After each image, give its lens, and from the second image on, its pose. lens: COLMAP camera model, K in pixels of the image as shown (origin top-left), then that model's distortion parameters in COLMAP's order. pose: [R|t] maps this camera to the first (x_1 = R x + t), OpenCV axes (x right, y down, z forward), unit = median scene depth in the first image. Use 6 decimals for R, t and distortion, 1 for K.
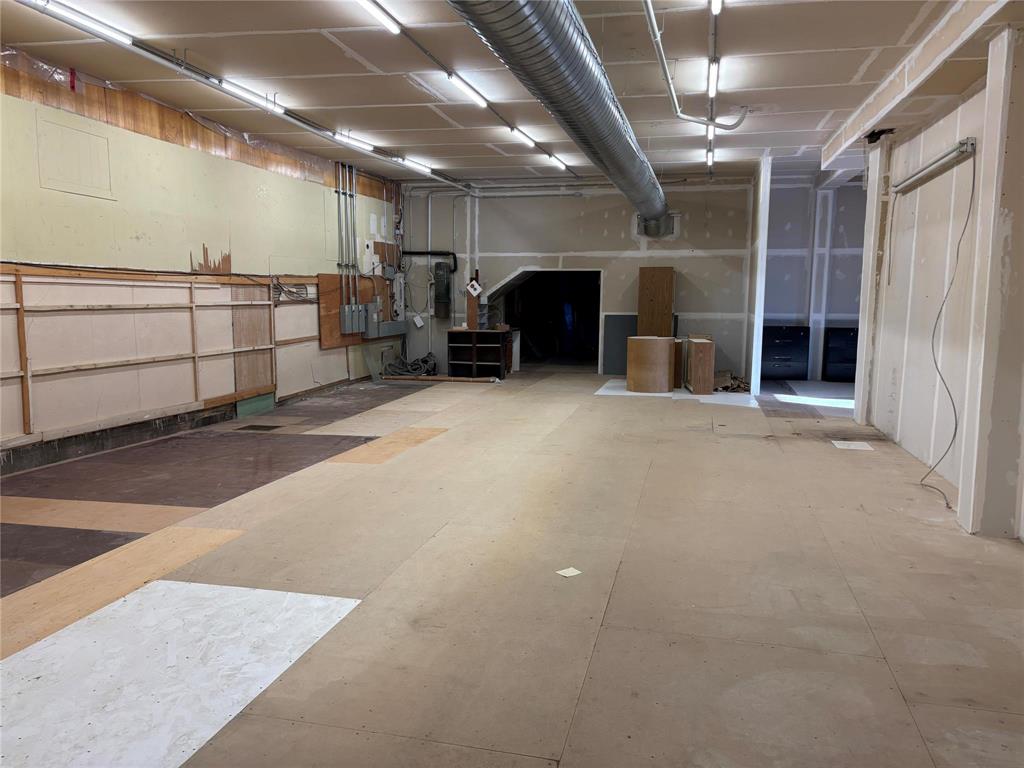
lens RADIAL K [[771.8, 0, 511.4], [0, 771.8, 384.9], [0, 0, 1]] dist [0.041230, -0.029093]
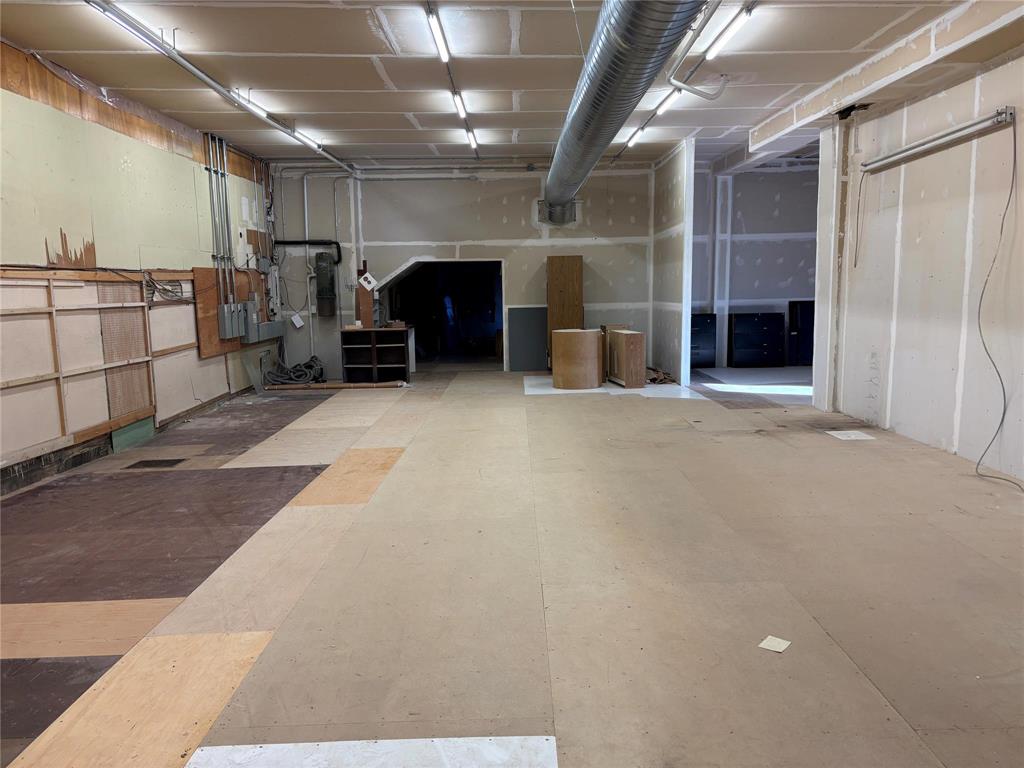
lens RADIAL K [[771.8, 0, 517.1], [0, 771.8, 378.8], [0, 0, 1]] dist [0.041230, -0.029093]
pose [[0.968664, -0.052171, 0.242832, -0.134501], [0.052357, 0.998612, 0.005690, -0.013311], [-0.242792, 0.007202, 0.970052, 0.128224]]
